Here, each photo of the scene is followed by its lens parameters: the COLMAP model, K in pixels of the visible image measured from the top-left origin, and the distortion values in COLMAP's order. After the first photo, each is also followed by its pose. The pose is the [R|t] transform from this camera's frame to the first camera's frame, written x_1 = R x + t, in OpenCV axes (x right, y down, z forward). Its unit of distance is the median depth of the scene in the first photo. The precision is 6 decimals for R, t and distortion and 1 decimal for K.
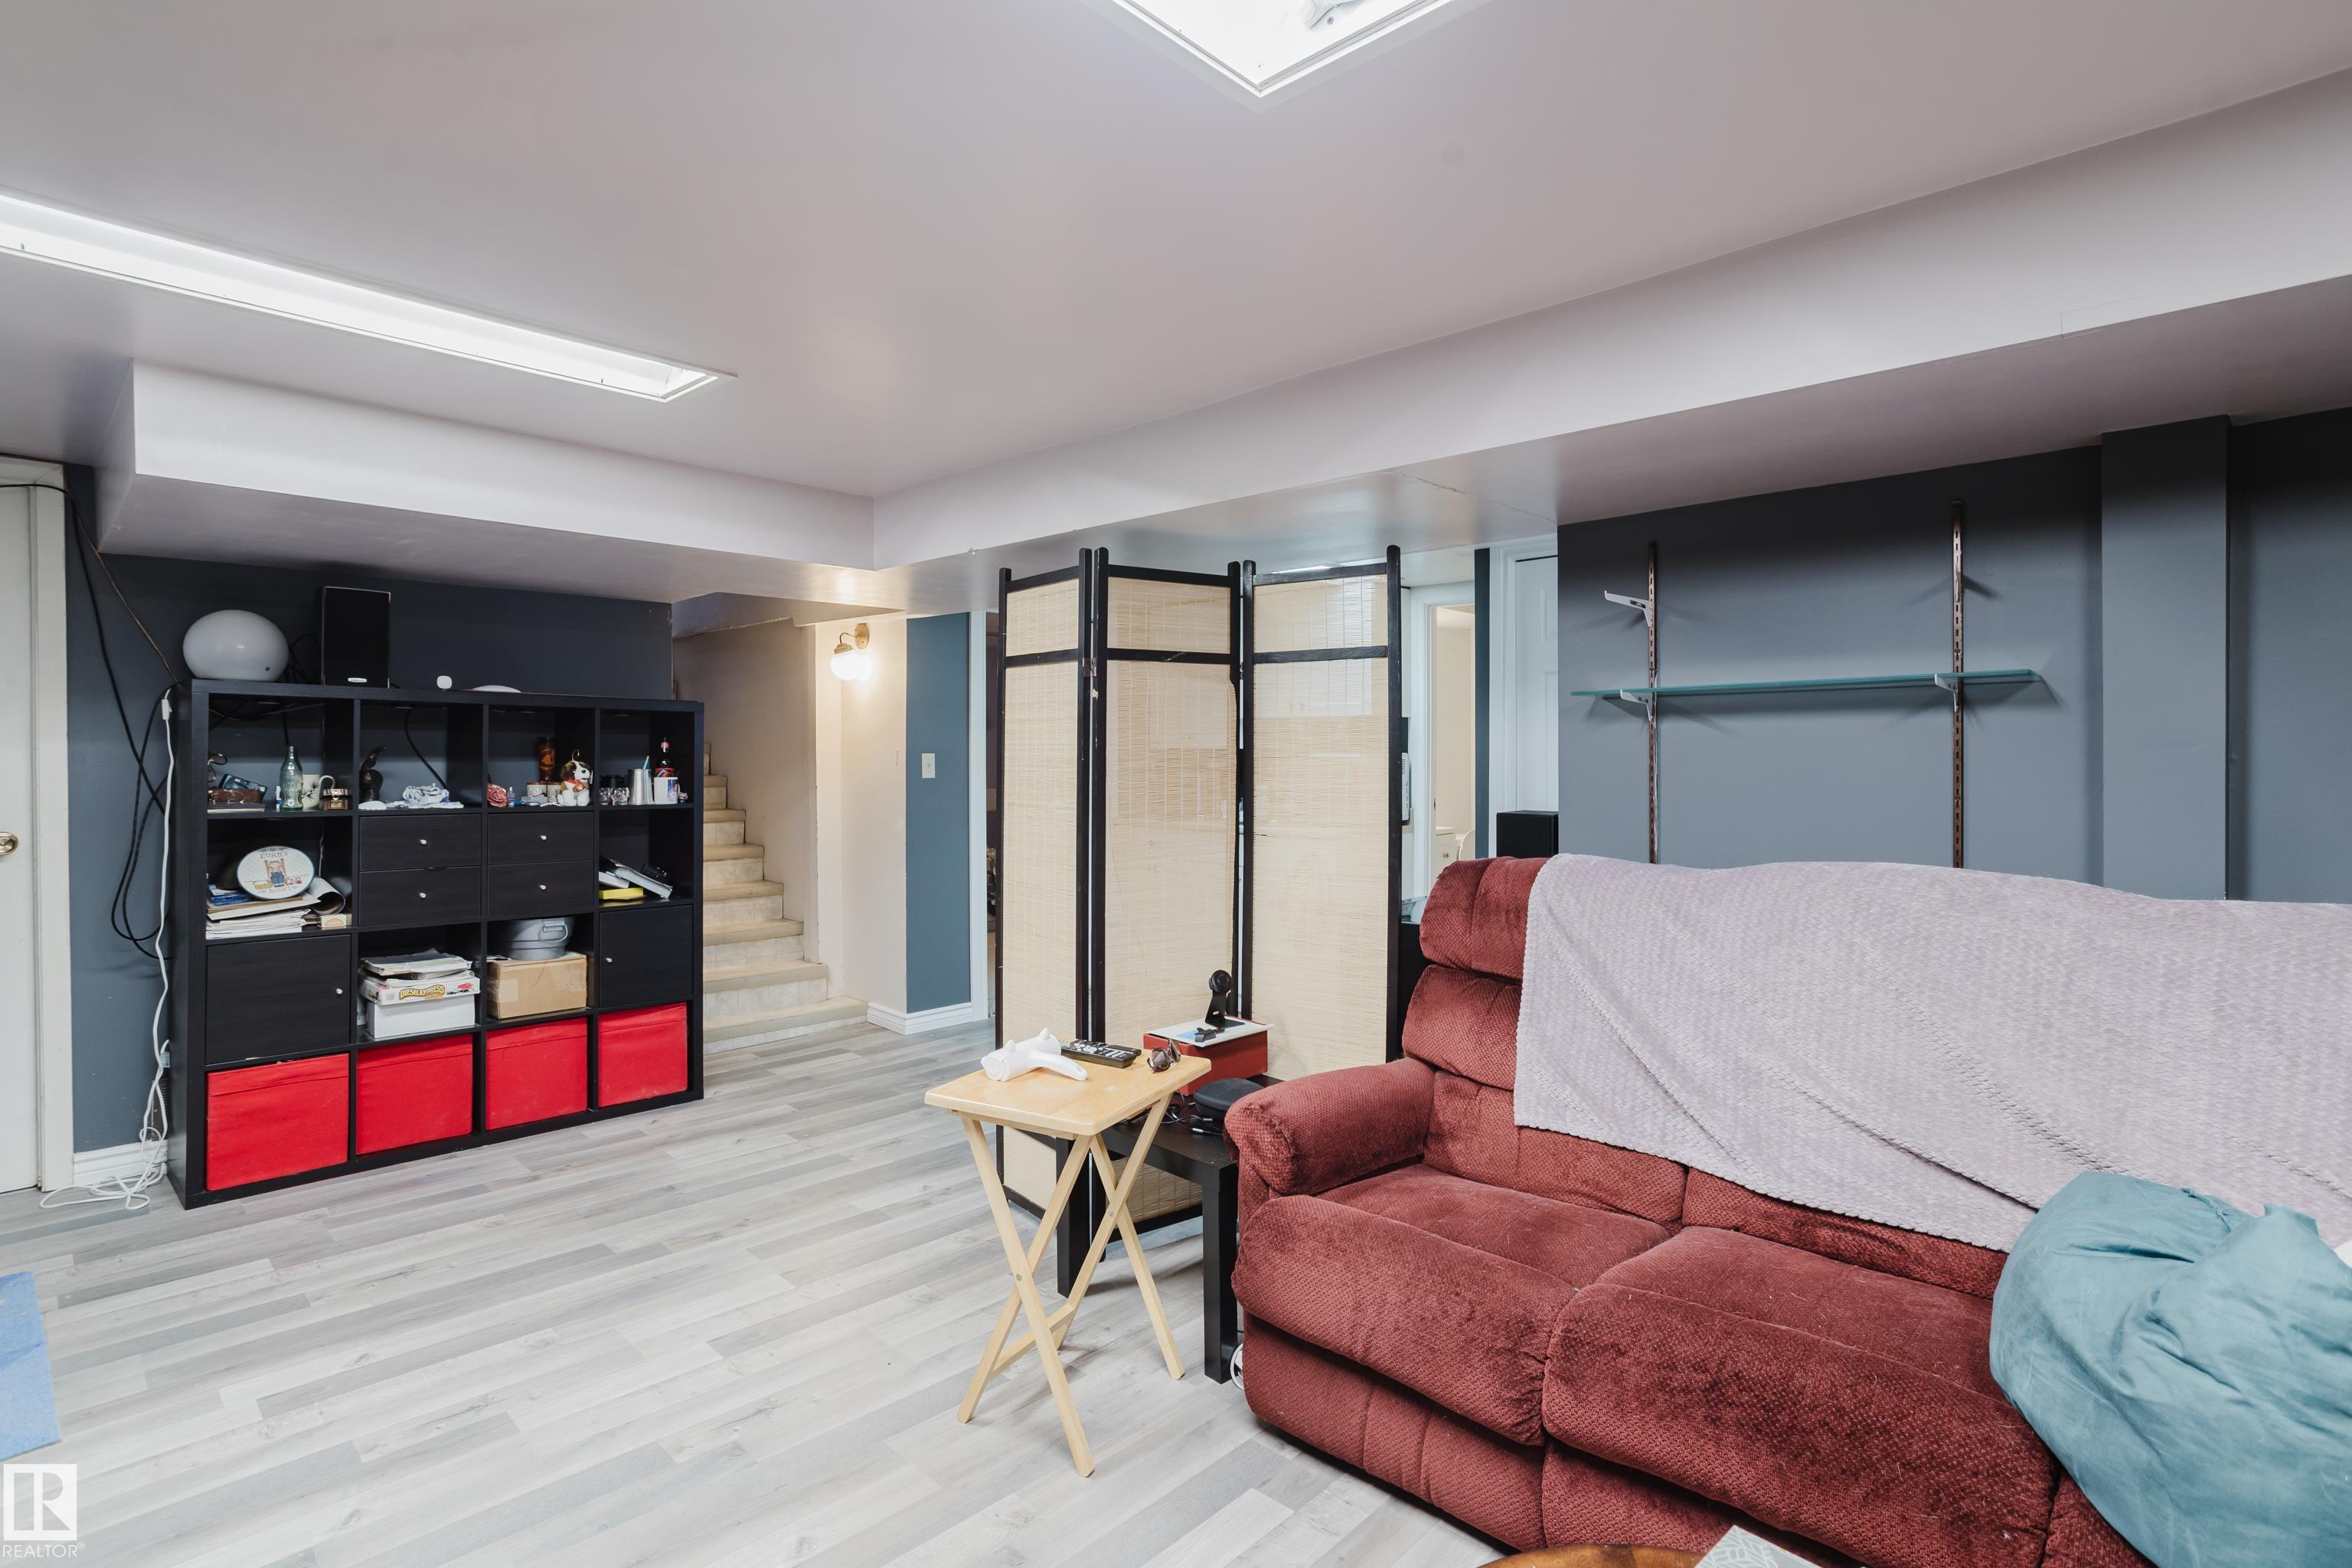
lens RADIAL K [[1140.0, 0, 1170.2], [0, 1140.0, 745.0], [0, 0, 1]] dist [-0.051710, 0.028817]
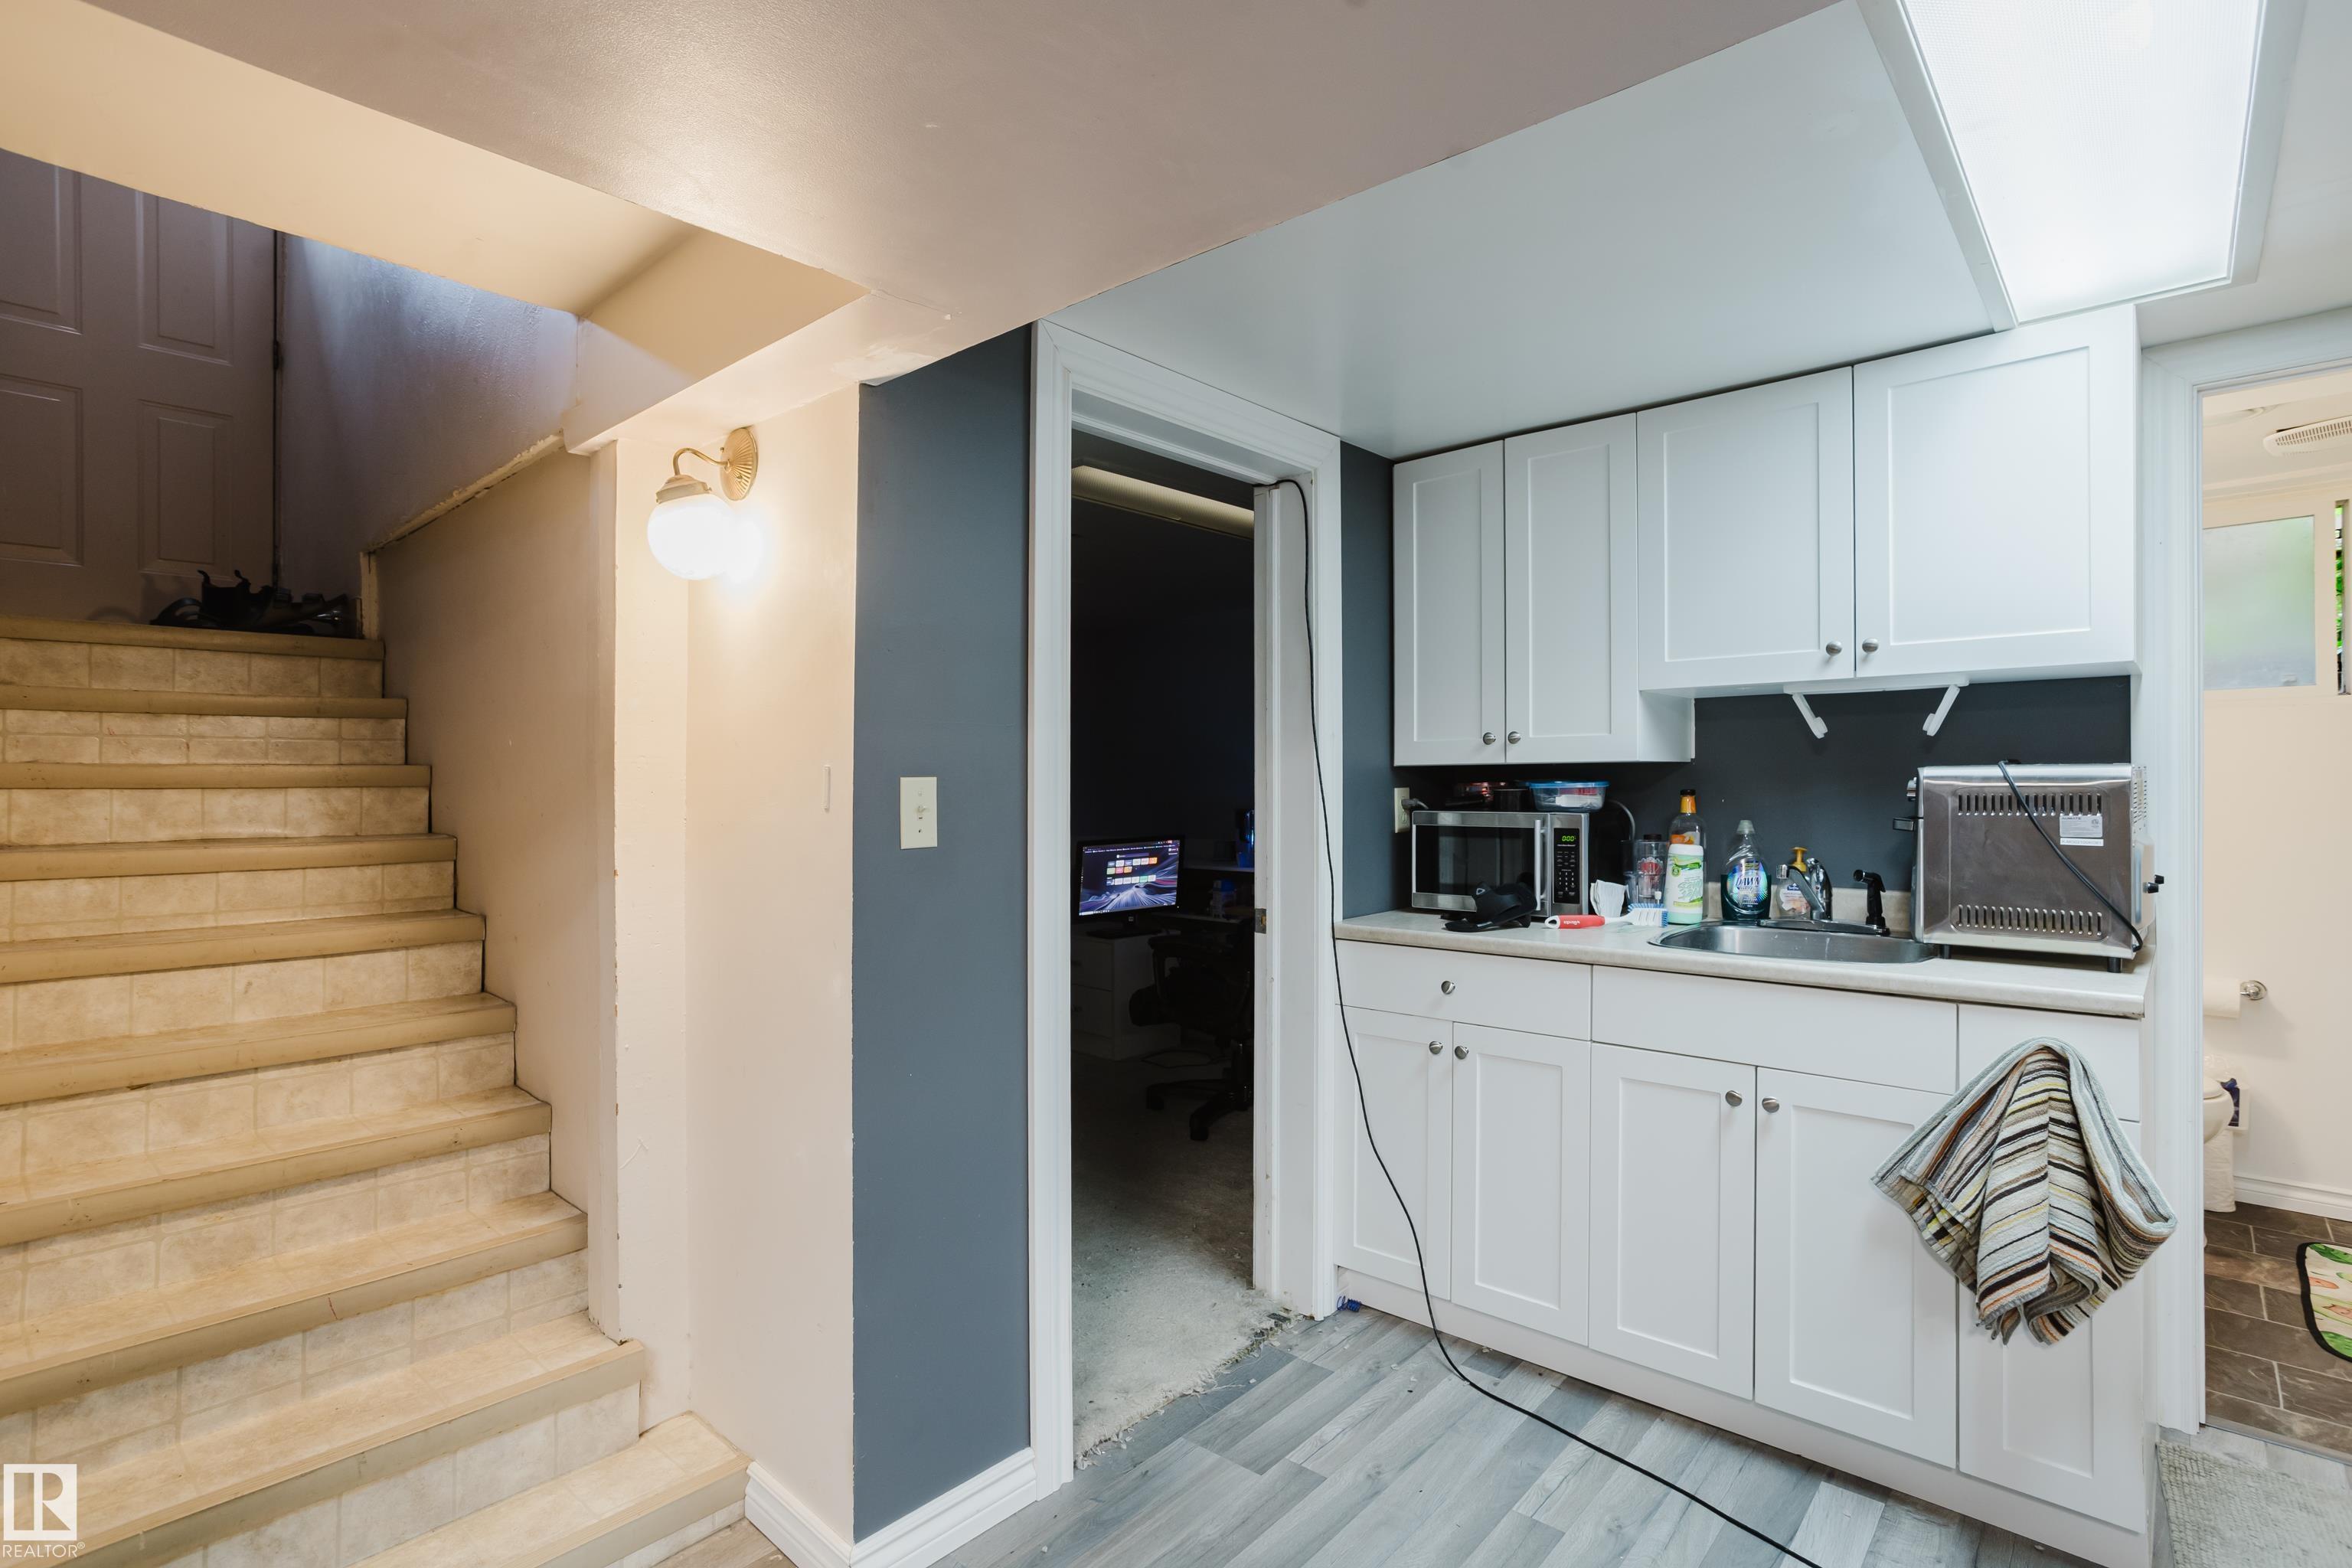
lens RADIAL K [[1140.0, 0, 1167.5], [0, 1140.0, 775.2], [0, 0, 1]] dist [-0.051710, 0.028817]
pose [[0.999688, 0.000304, 0.024984, -0.140763], [0.000112, 0.999862, -0.016640, 0.012280], [-0.024985, 0.016638, 0.999549, 0.630698]]
